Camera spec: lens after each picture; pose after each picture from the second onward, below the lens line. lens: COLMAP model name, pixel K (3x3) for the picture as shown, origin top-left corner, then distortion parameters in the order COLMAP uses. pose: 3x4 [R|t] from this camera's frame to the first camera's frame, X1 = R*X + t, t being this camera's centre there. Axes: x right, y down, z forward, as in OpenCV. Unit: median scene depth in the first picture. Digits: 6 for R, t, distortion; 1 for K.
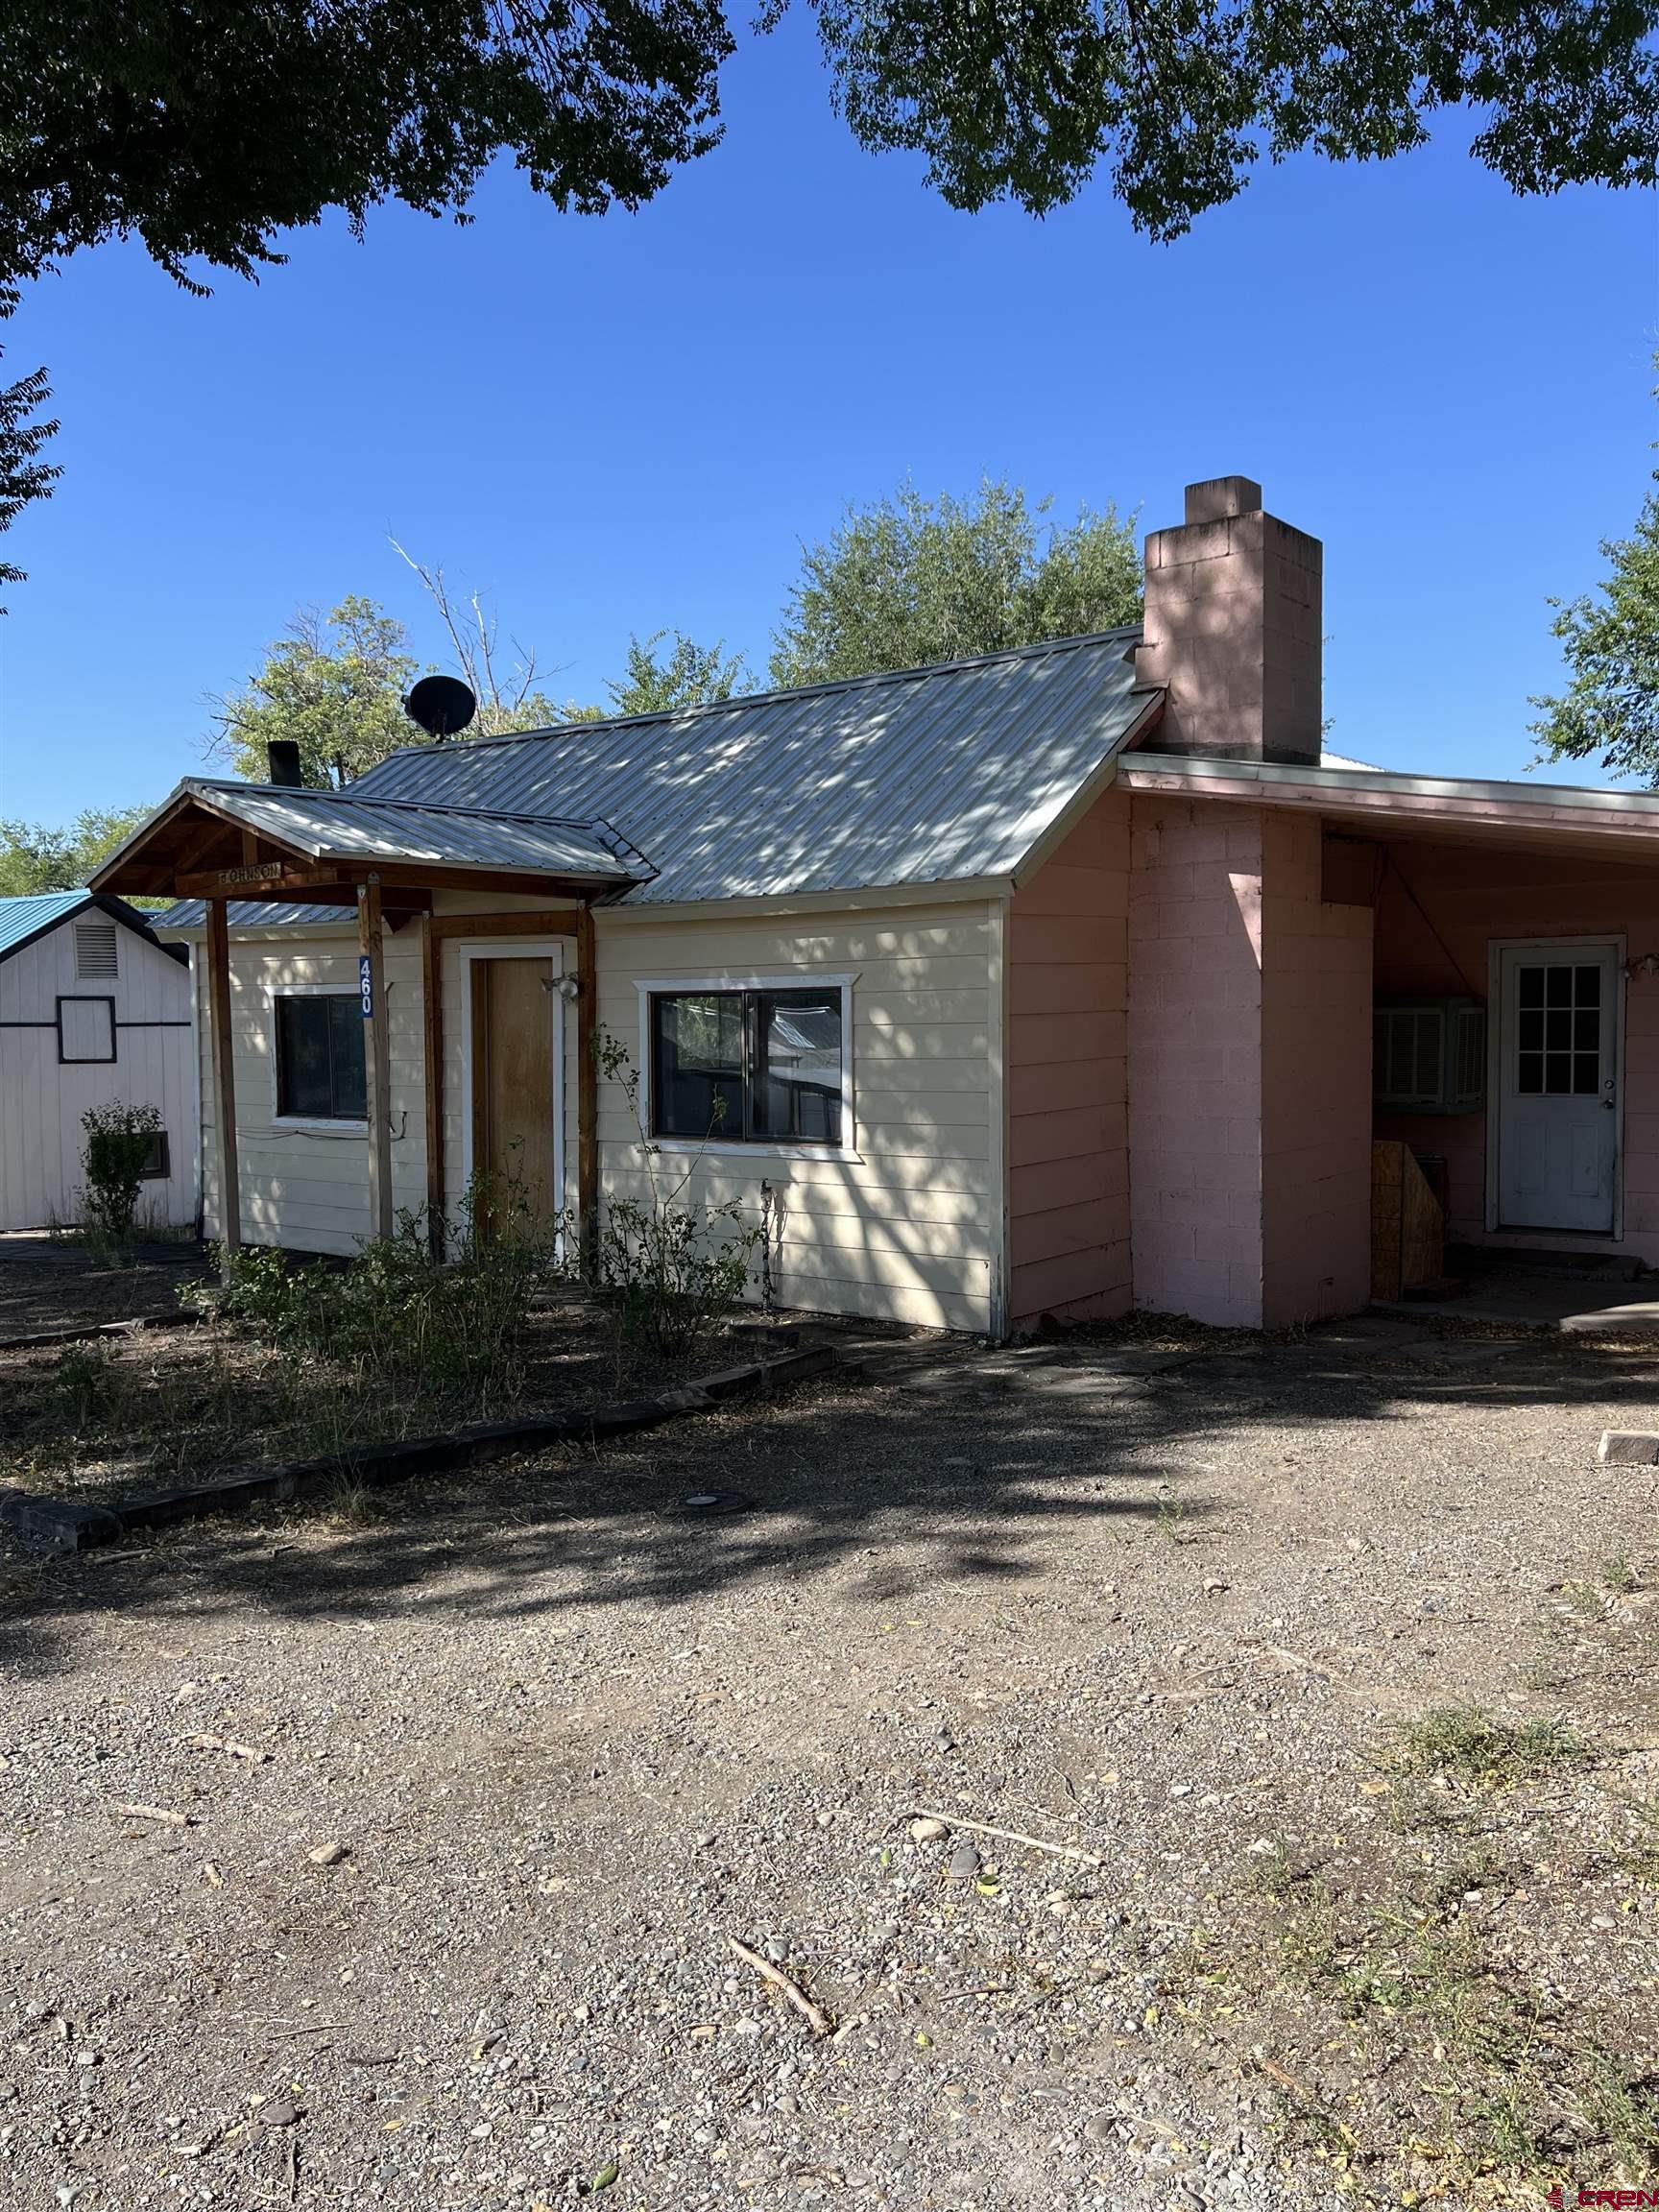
lens RADIAL K [[1673.9, 0, 815.0], [0, 1673.9, 1117.3], [0, 0, 1]] dist [0.055978, -0.061676]
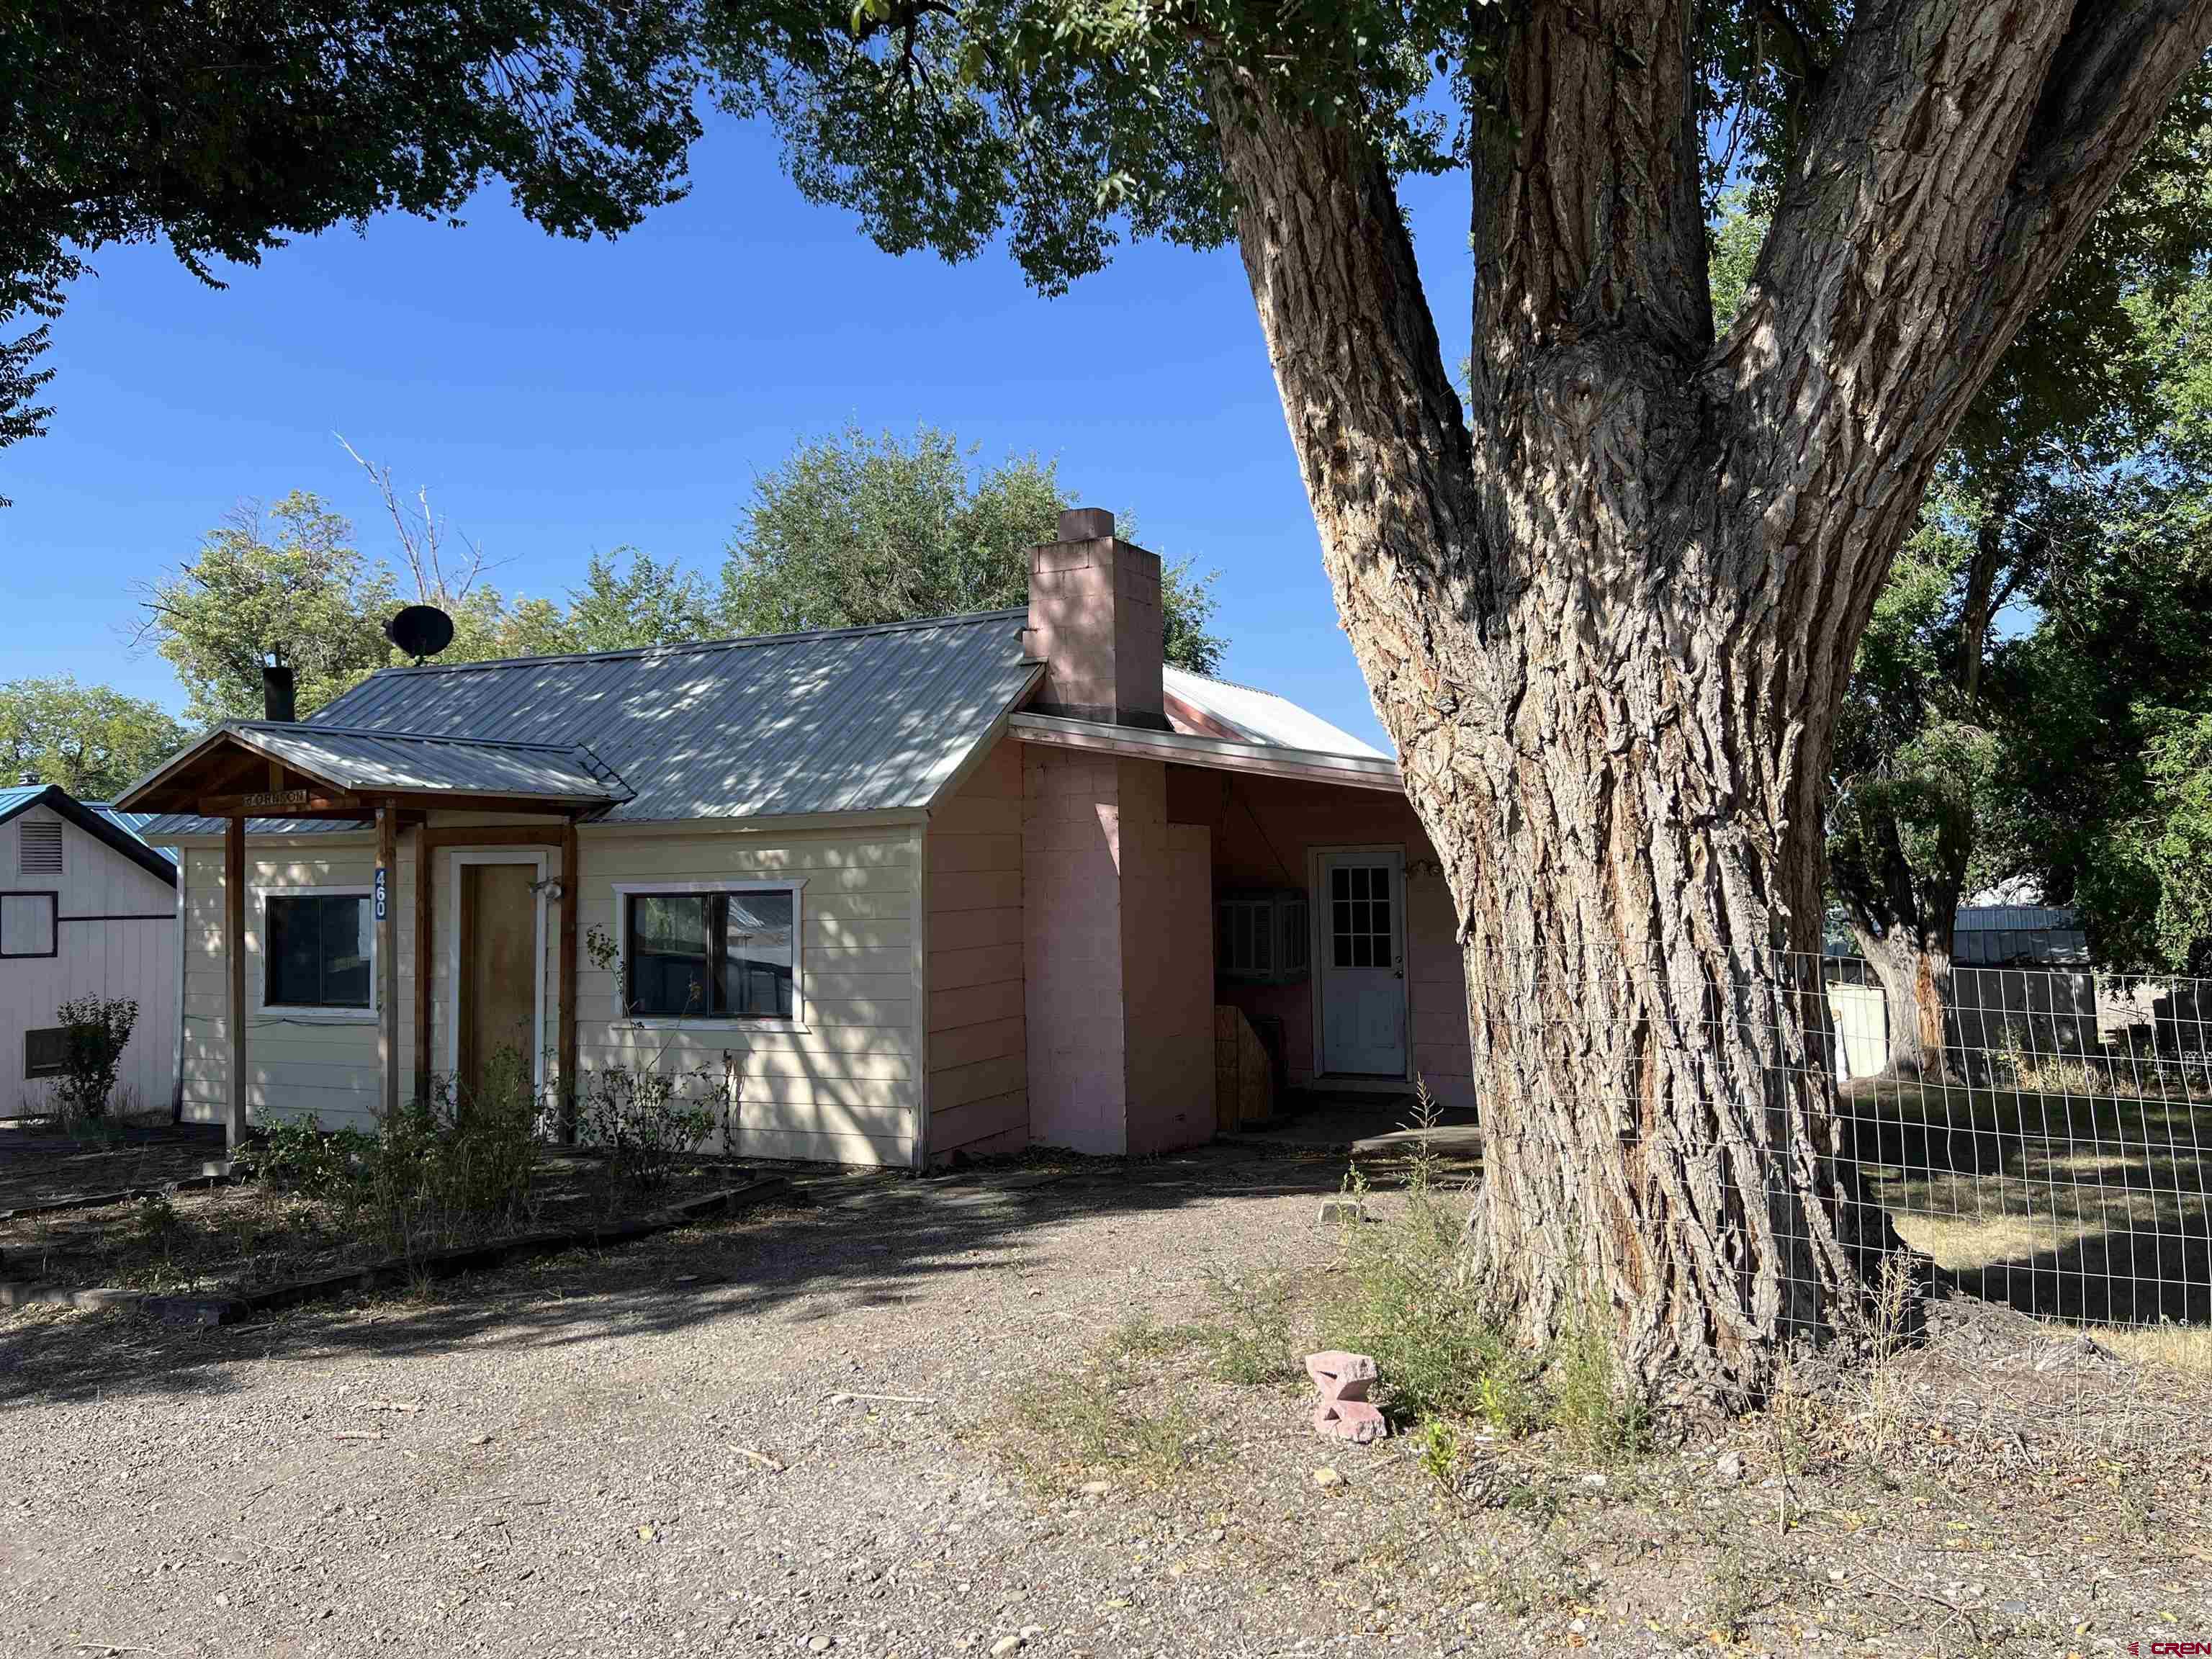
lens RADIAL K [[1673.9, 0, 1109.0], [0, 1673.9, 828.8], [0, 0, 1]] dist [0.055978, -0.061676]
pose [[0.979414, 0.002078, 0.201854, -0.004178], [0.017808, 0.995159, -0.096653, 0.000431], [-0.201077, 0.098258, 0.974635, -0.232502]]
